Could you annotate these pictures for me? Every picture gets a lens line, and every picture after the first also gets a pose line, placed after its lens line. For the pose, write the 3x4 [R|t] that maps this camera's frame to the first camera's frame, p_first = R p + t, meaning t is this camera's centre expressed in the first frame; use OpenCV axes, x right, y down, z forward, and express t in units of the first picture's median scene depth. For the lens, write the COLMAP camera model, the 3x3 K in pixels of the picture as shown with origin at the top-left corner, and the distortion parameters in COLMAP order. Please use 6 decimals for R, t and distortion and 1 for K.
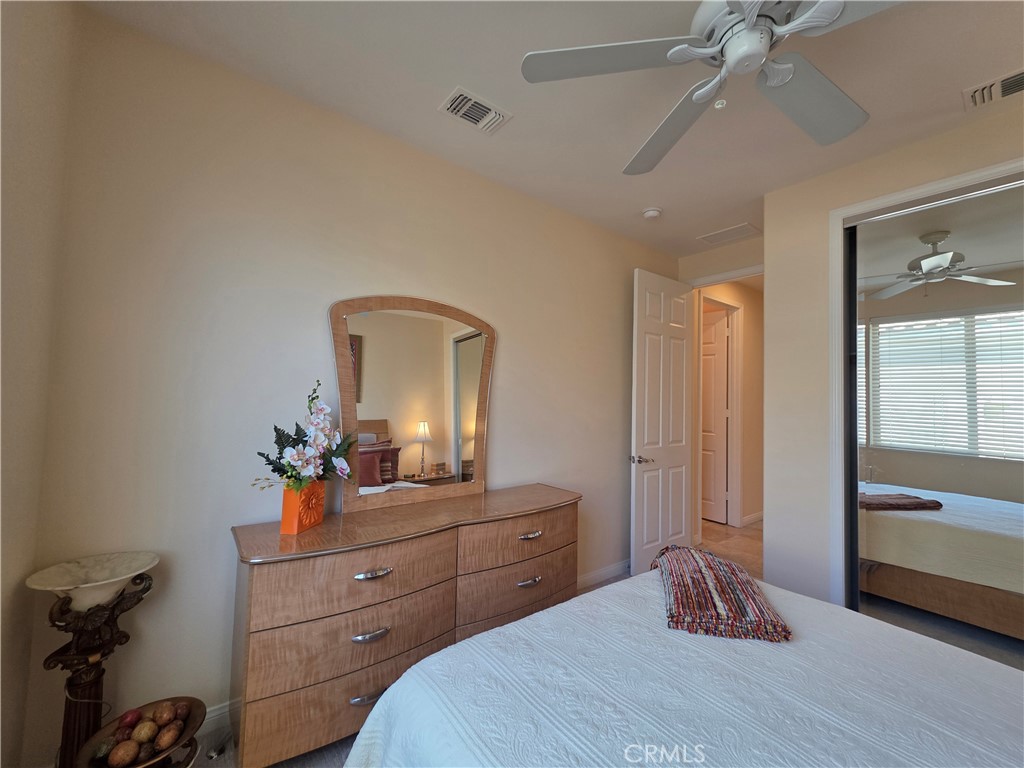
lens RADIAL K [[407.1, 0, 512.0], [0, 407.1, 378.2], [0, 0, 1]] dist [0.002443, 0.000755]
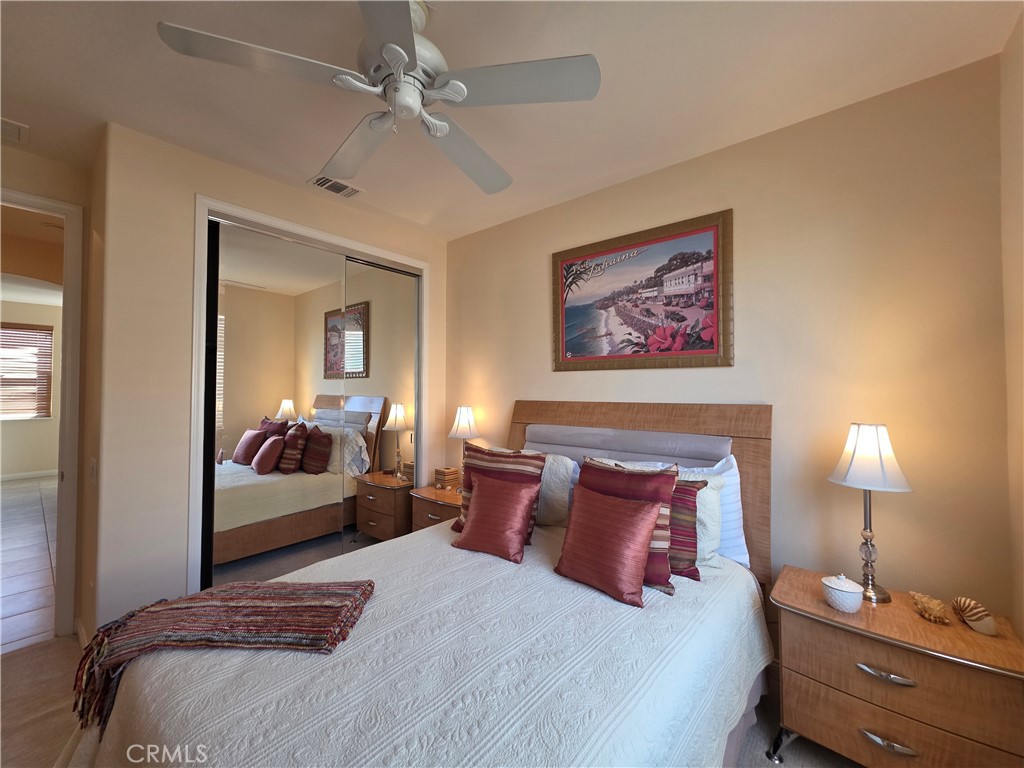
lens RADIAL K [[406.3, 0, 514.5], [0, 406.3, 378.9], [0, 0, 1]] dist [0.003149, 0.000228]
pose [[-0.202115, -0.002330, 0.979359, -0.475170], [-0.043719, 0.999022, -0.006645, -0.005080], [-0.978385, -0.044160, -0.202020, 0.665251]]
